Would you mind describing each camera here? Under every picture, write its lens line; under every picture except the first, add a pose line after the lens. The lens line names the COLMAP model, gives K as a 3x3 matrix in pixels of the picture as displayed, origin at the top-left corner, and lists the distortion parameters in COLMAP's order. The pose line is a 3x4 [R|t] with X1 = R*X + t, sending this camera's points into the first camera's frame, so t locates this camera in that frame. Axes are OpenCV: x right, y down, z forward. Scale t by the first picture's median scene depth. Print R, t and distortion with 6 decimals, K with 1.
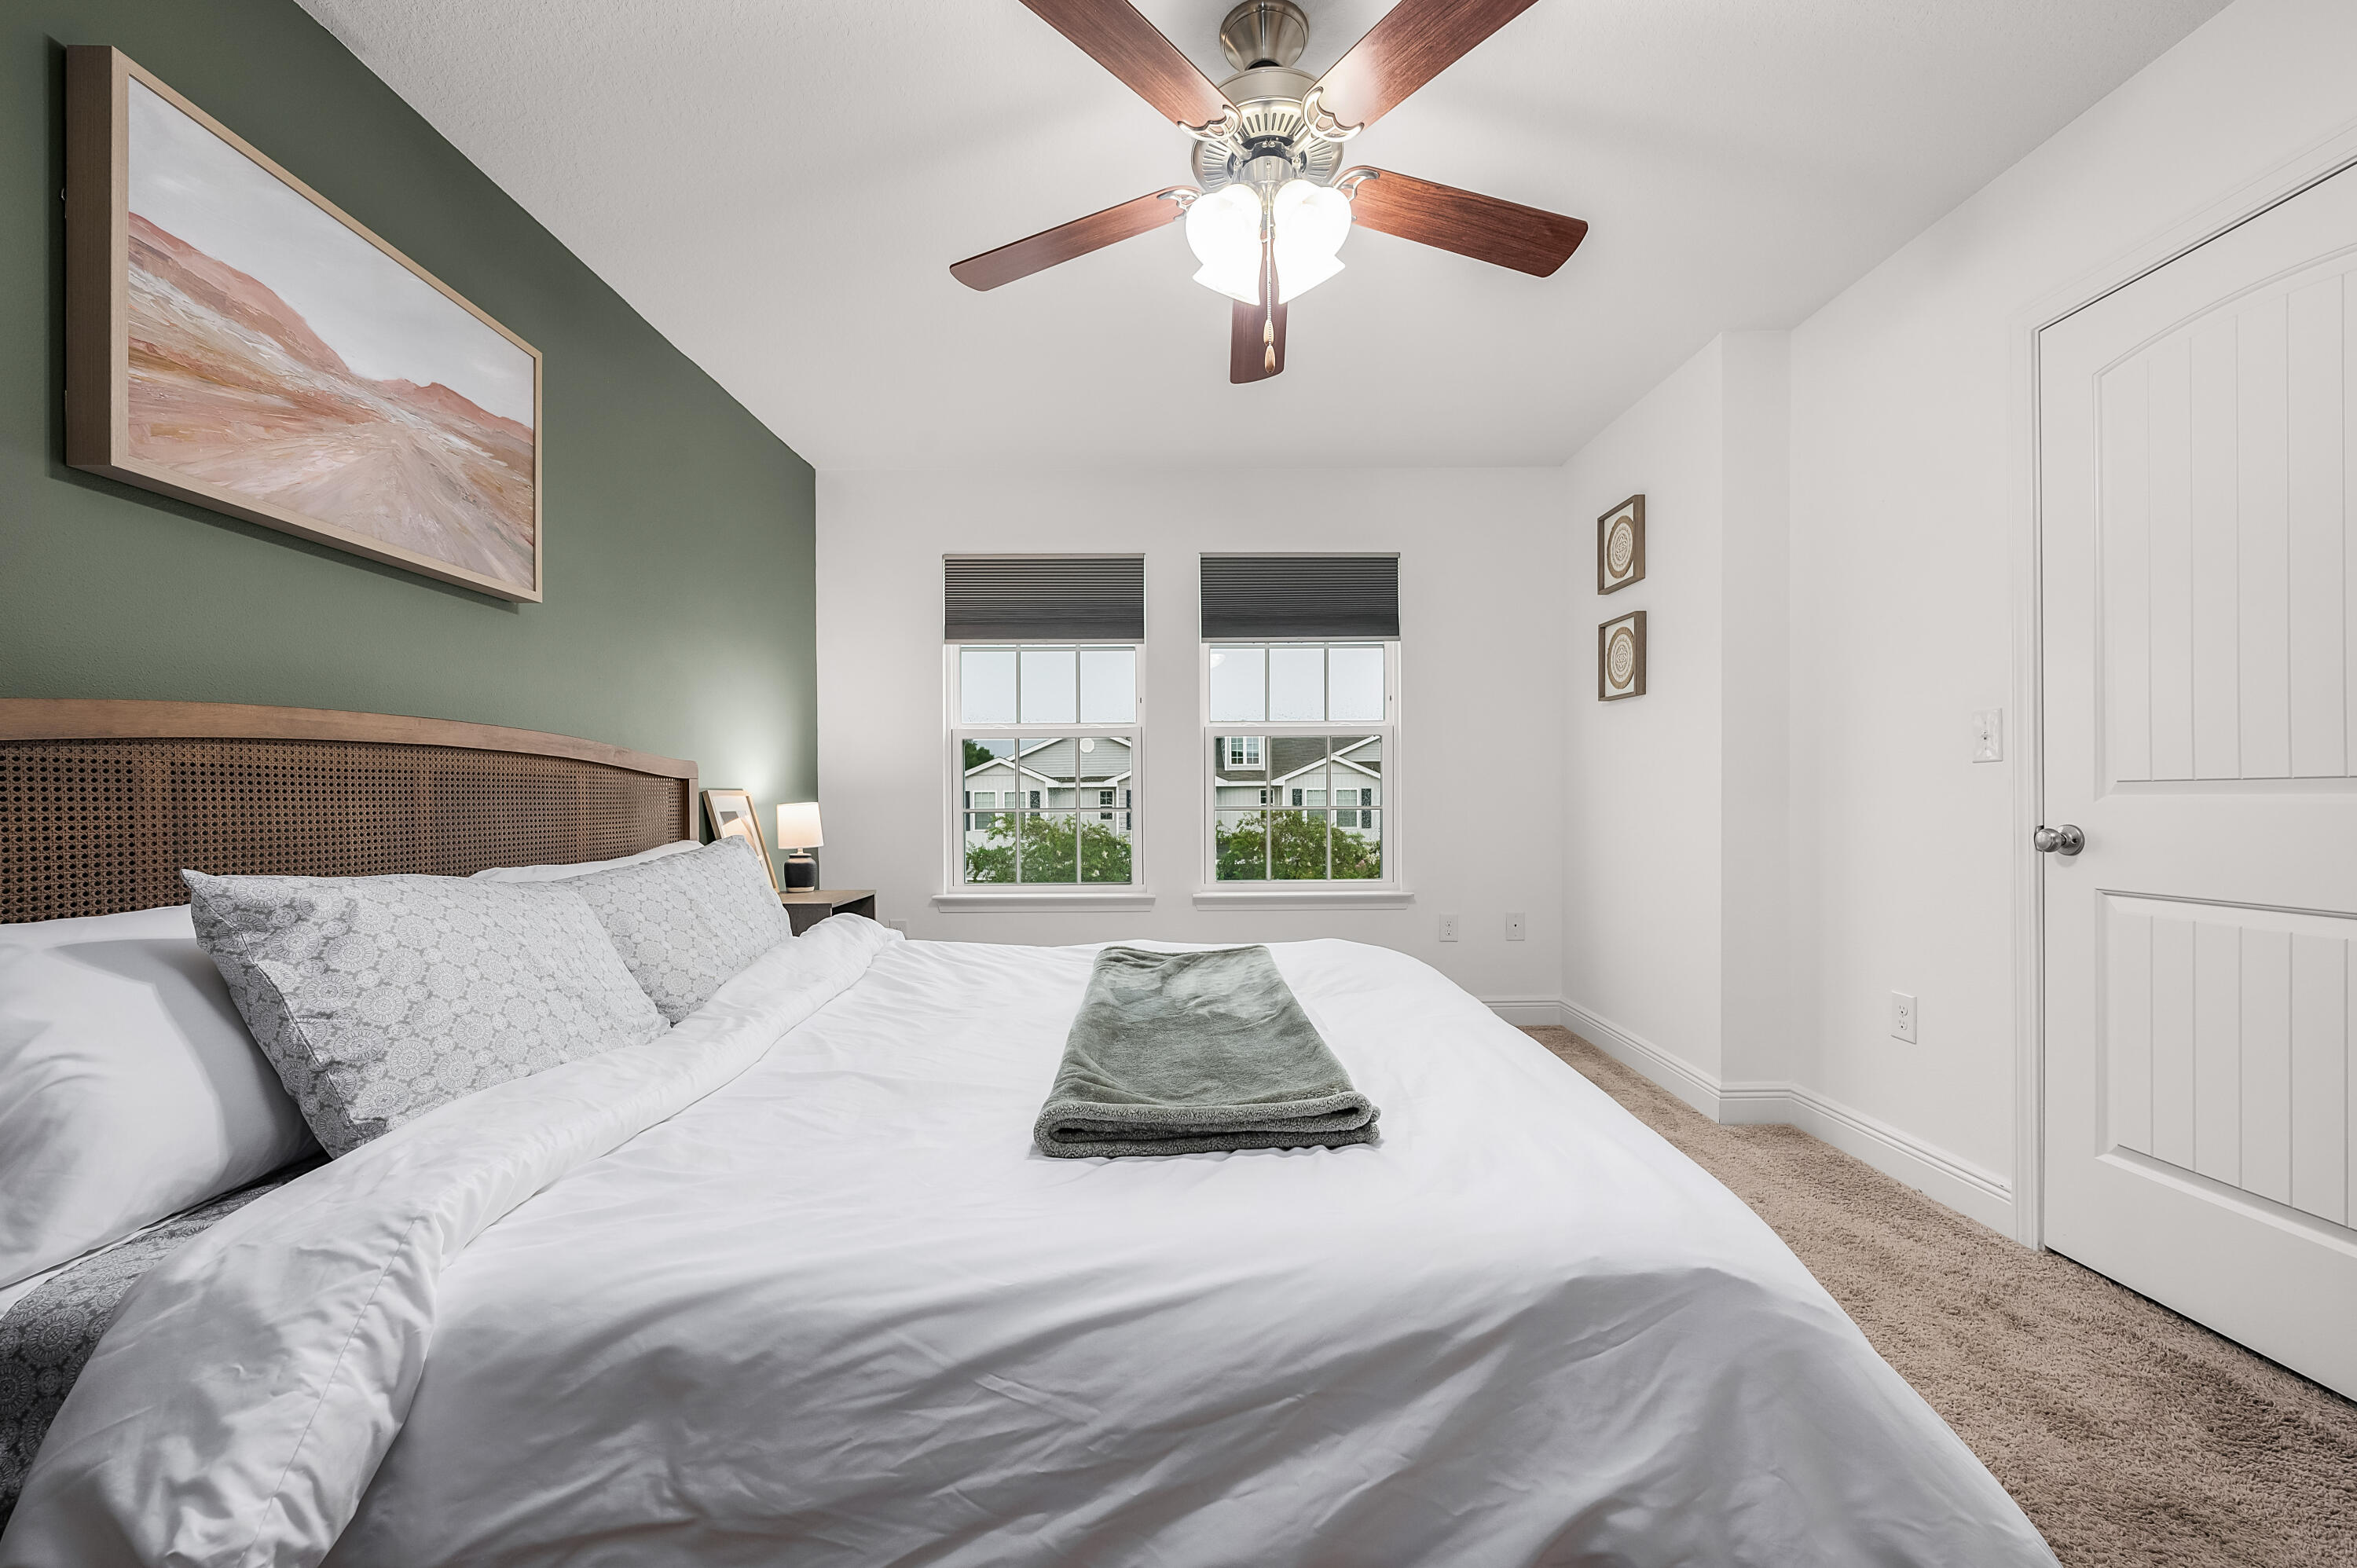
lens RADIAL K [[948.3, 0, 1180.7], [0, 948.3, 802.4], [0, 0, 1]] dist [-0.003483, 0.000739]
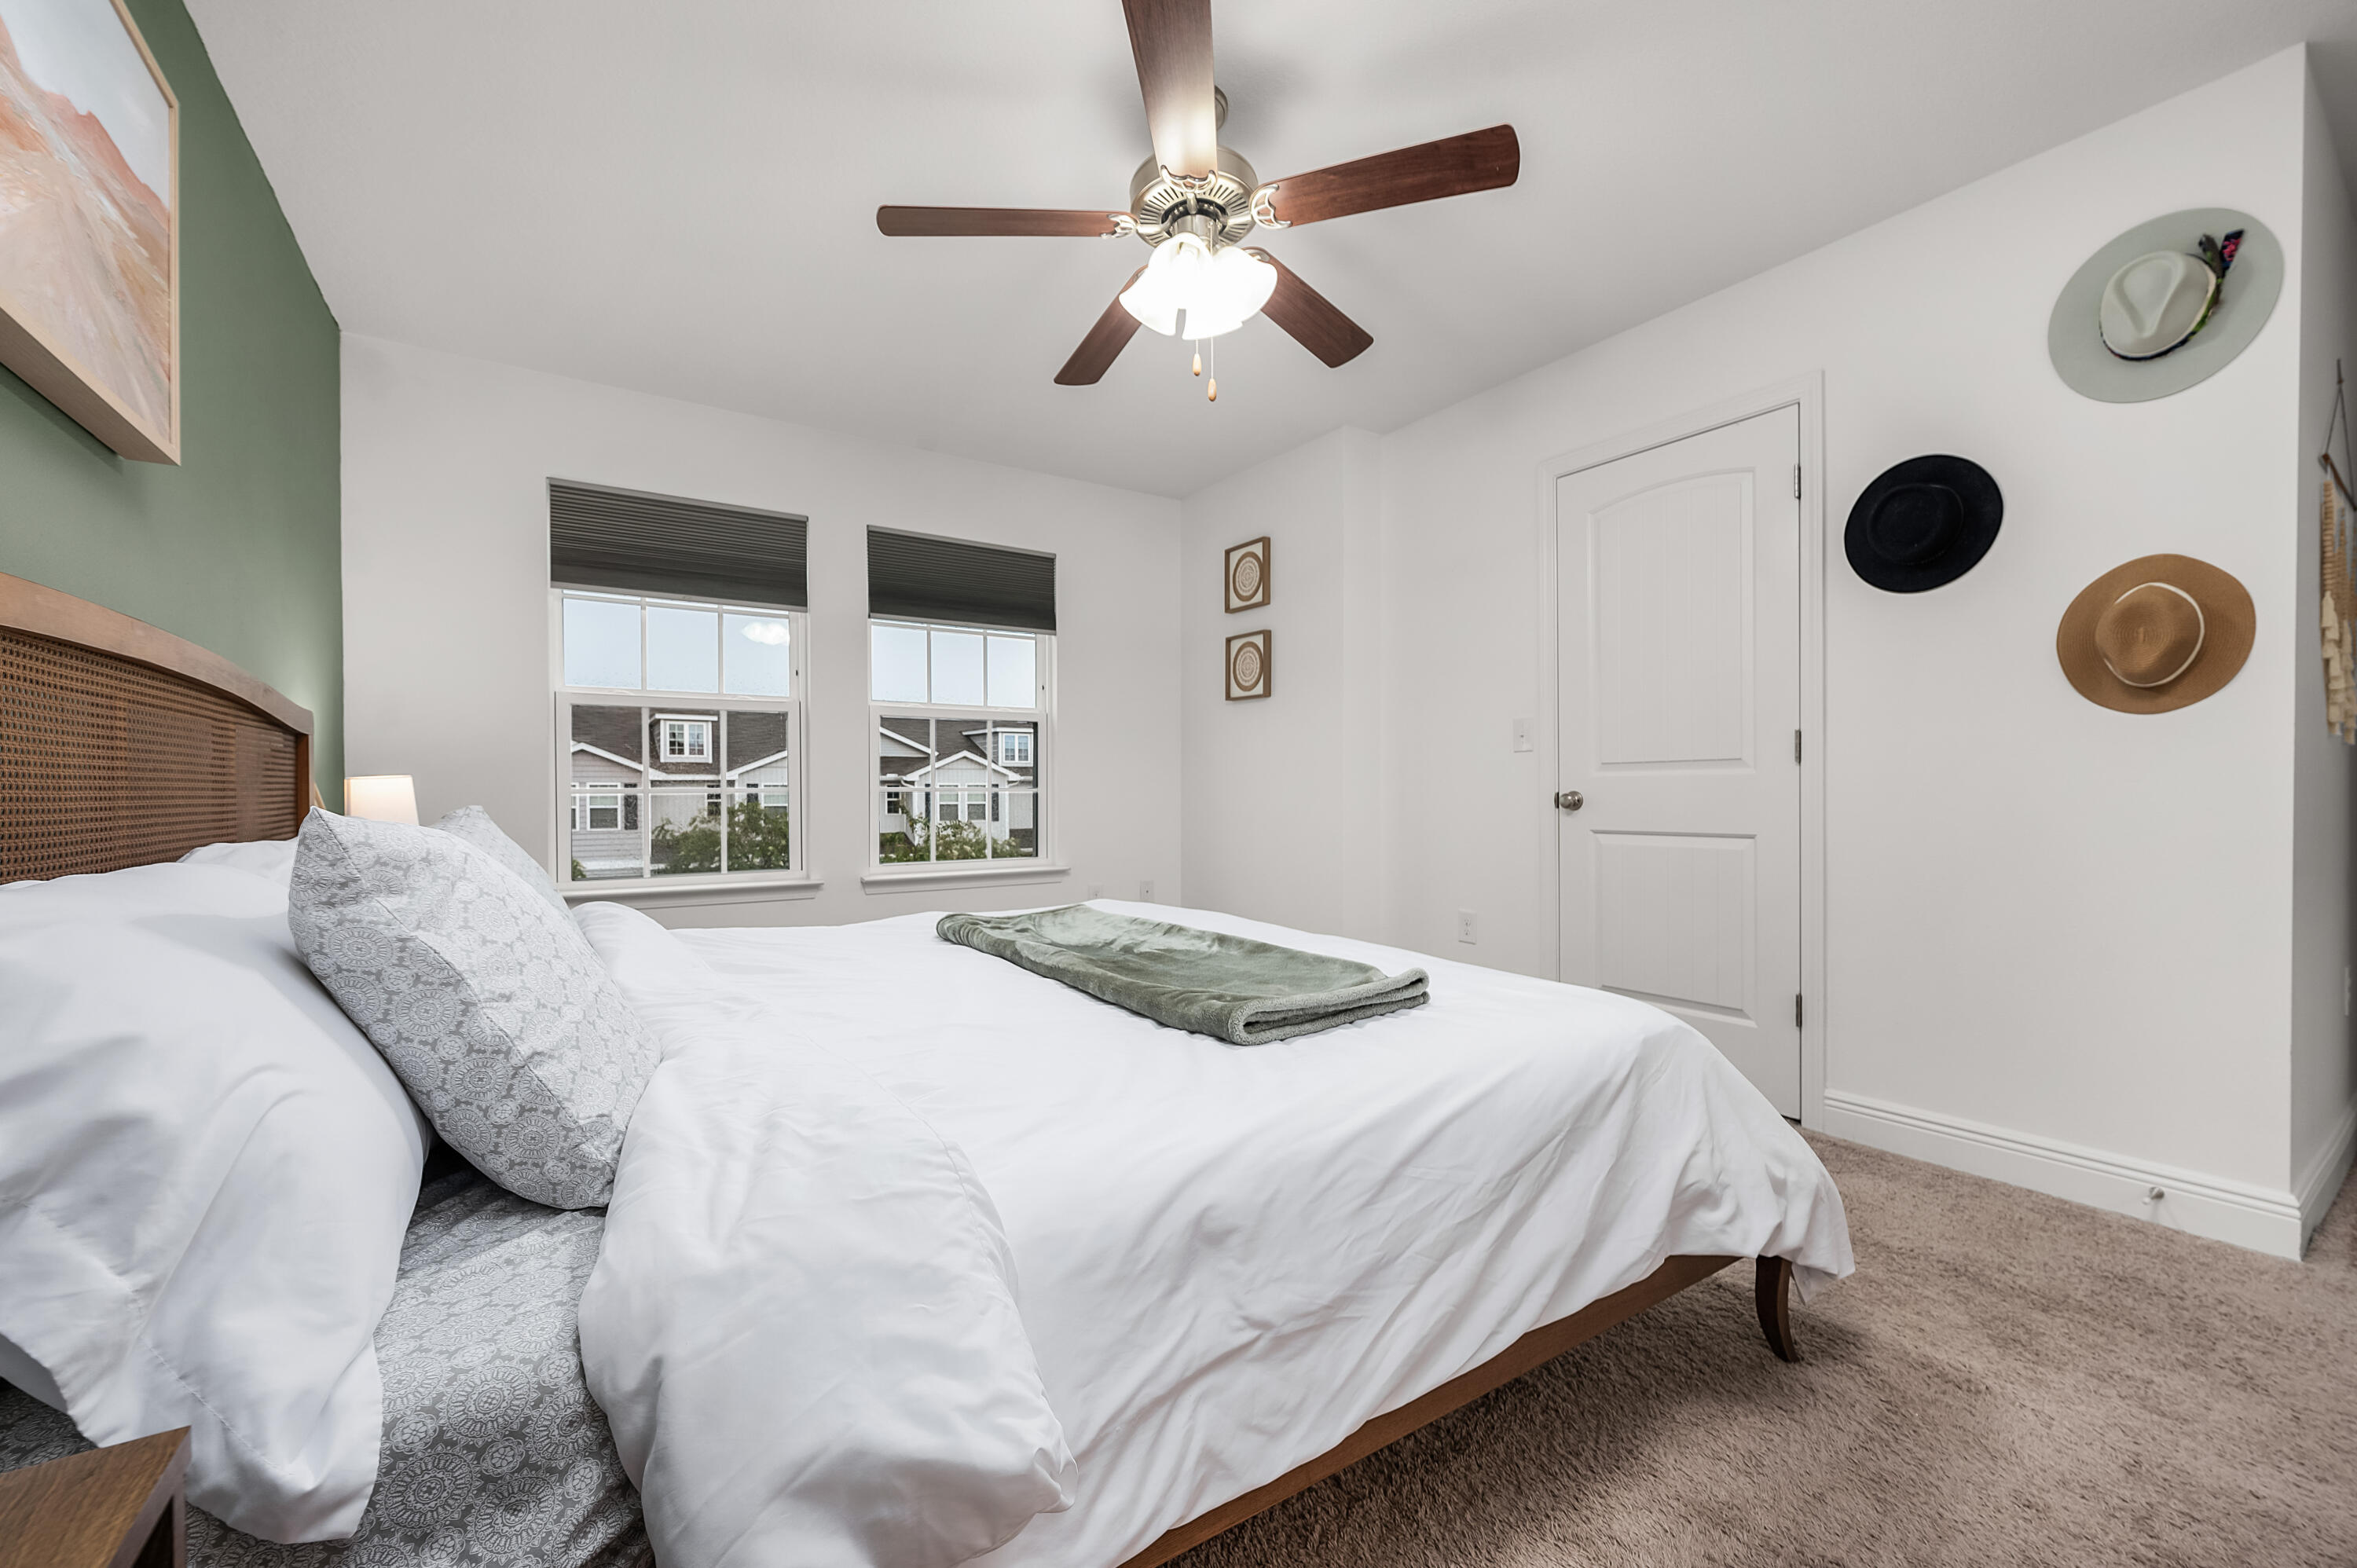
lens RADIAL K [[948.3, 0, 1187.9], [0, 948.3, 798.7], [0, 0, 1]] dist [-0.003483, 0.000739]
pose [[0.833760, -0.001002, 0.552125, -0.470757], [0.001929, 0.999998, -0.001098, 0.035153], [-0.552123, 0.001980, 0.833760, 0.025170]]
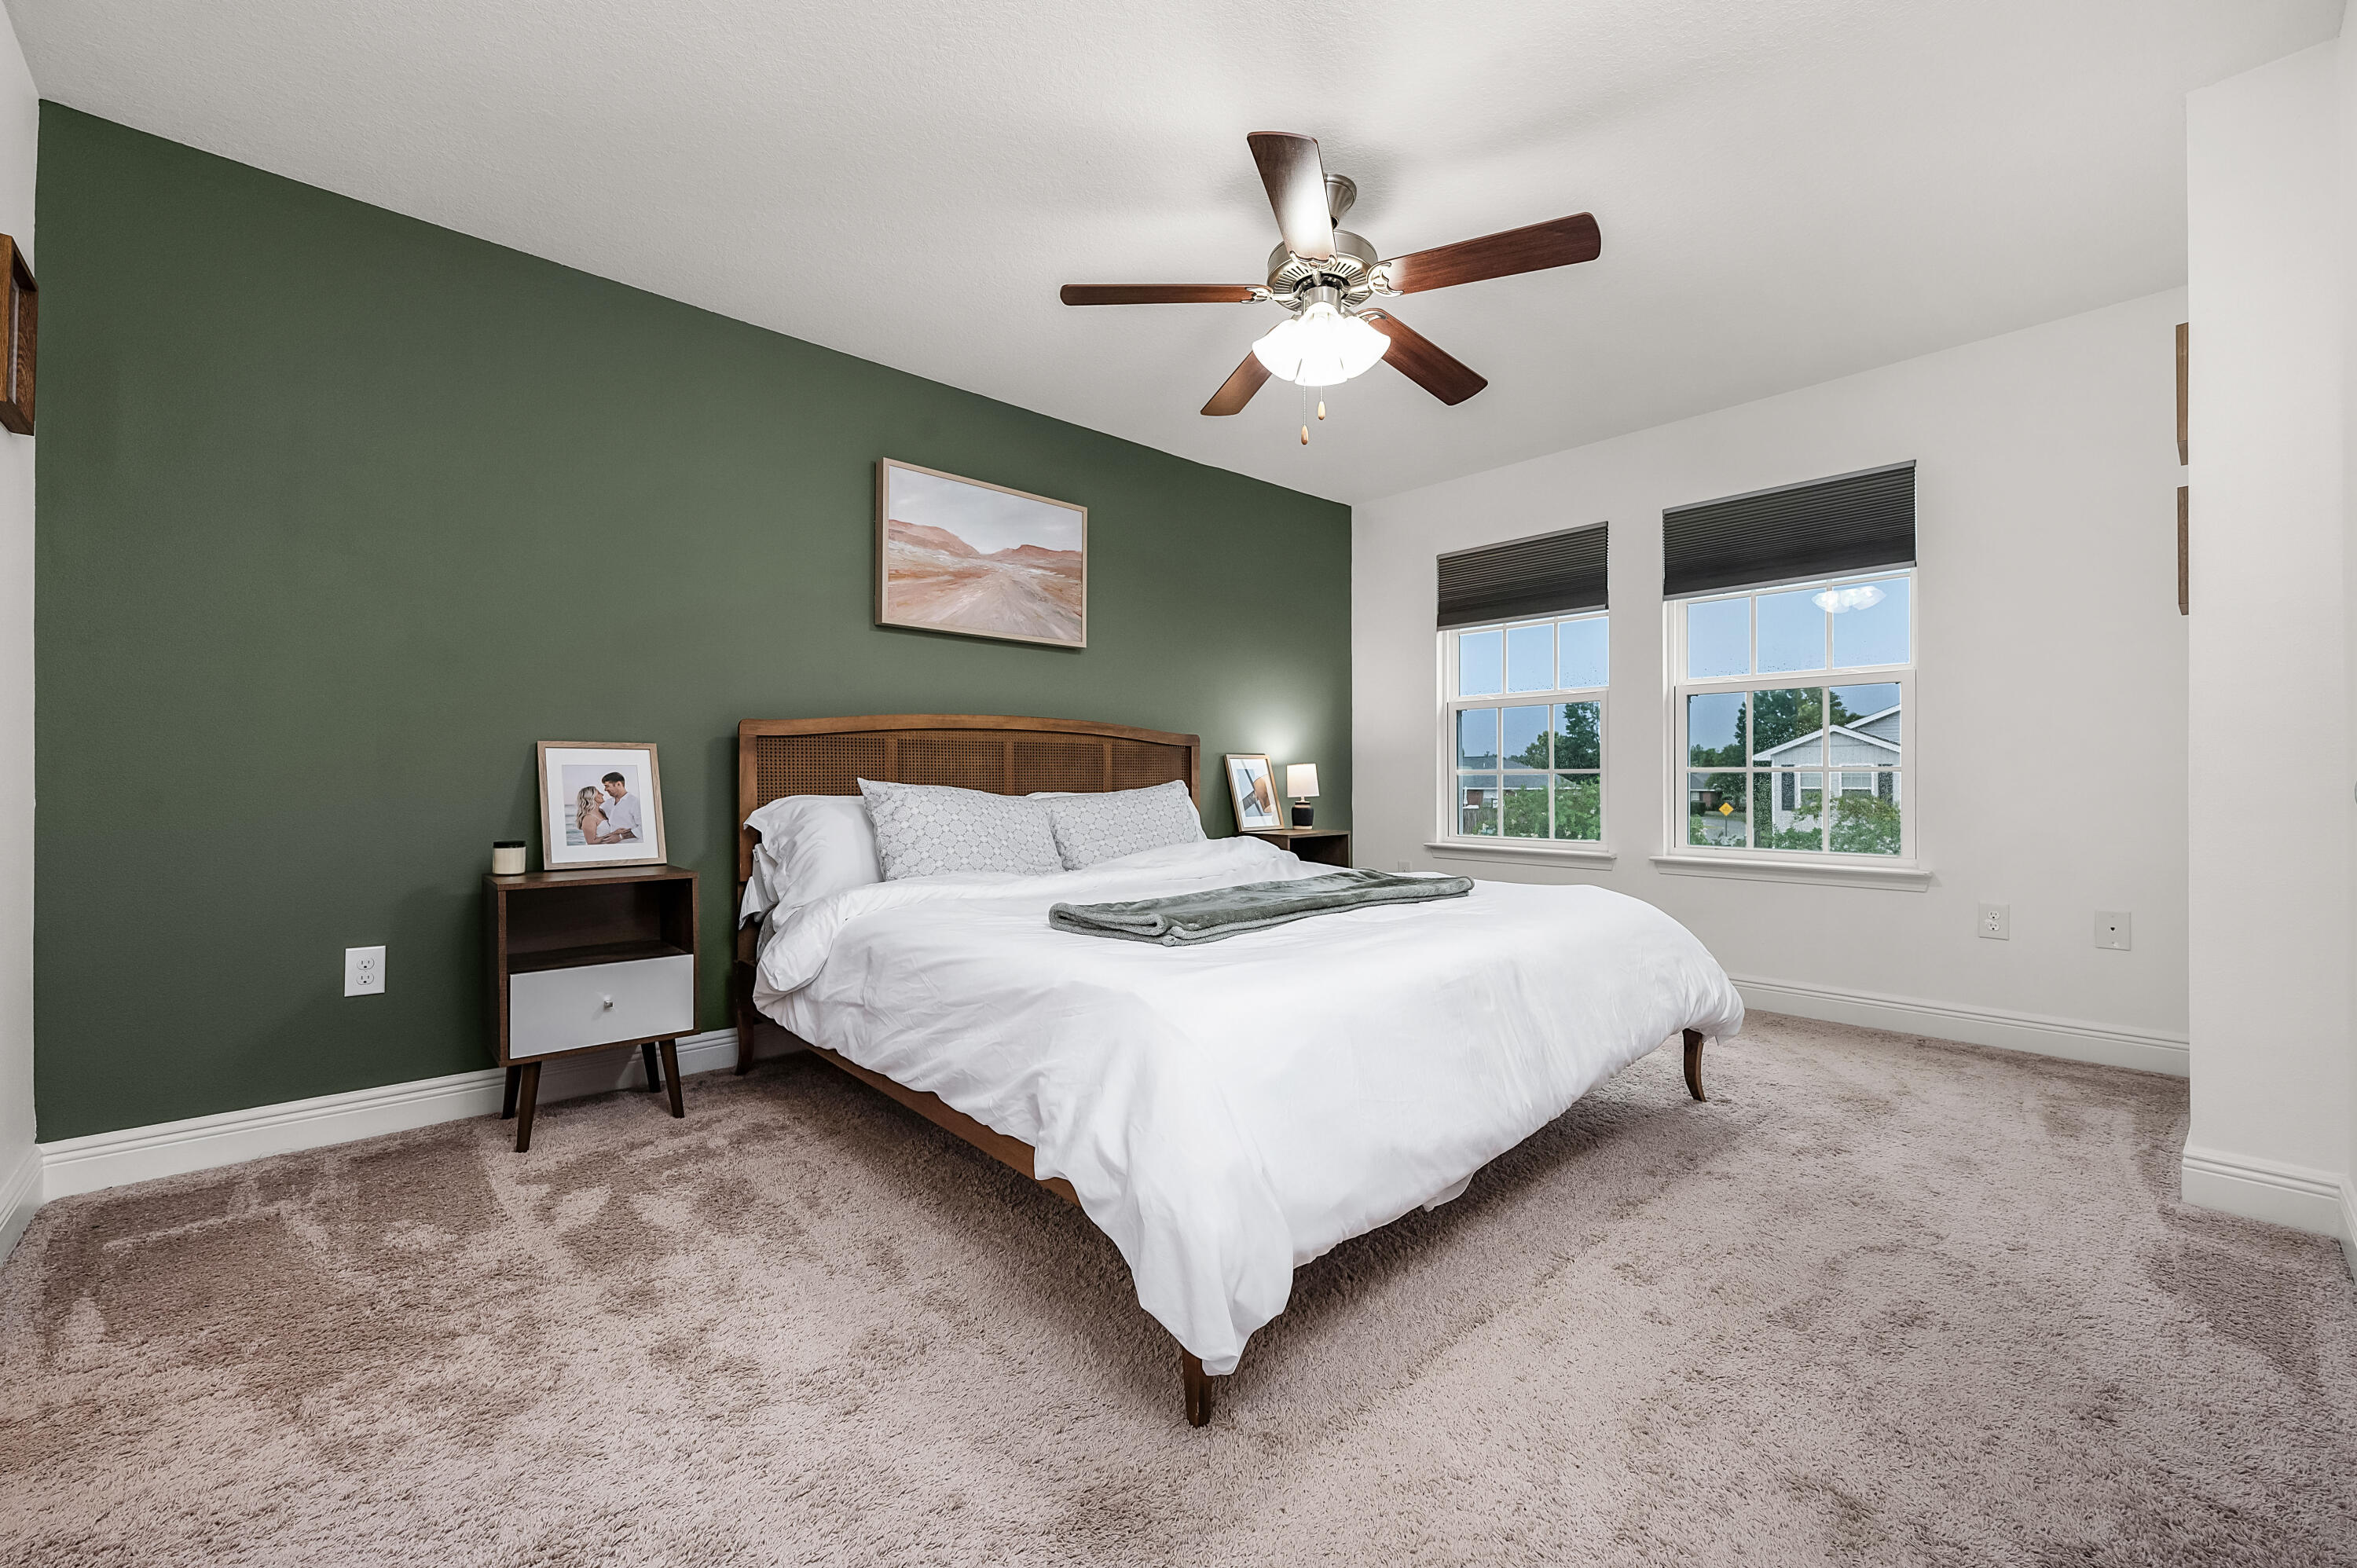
lens RADIAL K [[948.3, 0, 1172.8], [0, 948.3, 776.8], [0, 0, 1]] dist [-0.003483, 0.000739]
pose [[0.662242, 0.005148, -0.749272, 0.819544], [-0.006030, 0.999981, 0.001542, 0.030482], [0.749266, 0.003497, 0.662260, -0.063190]]
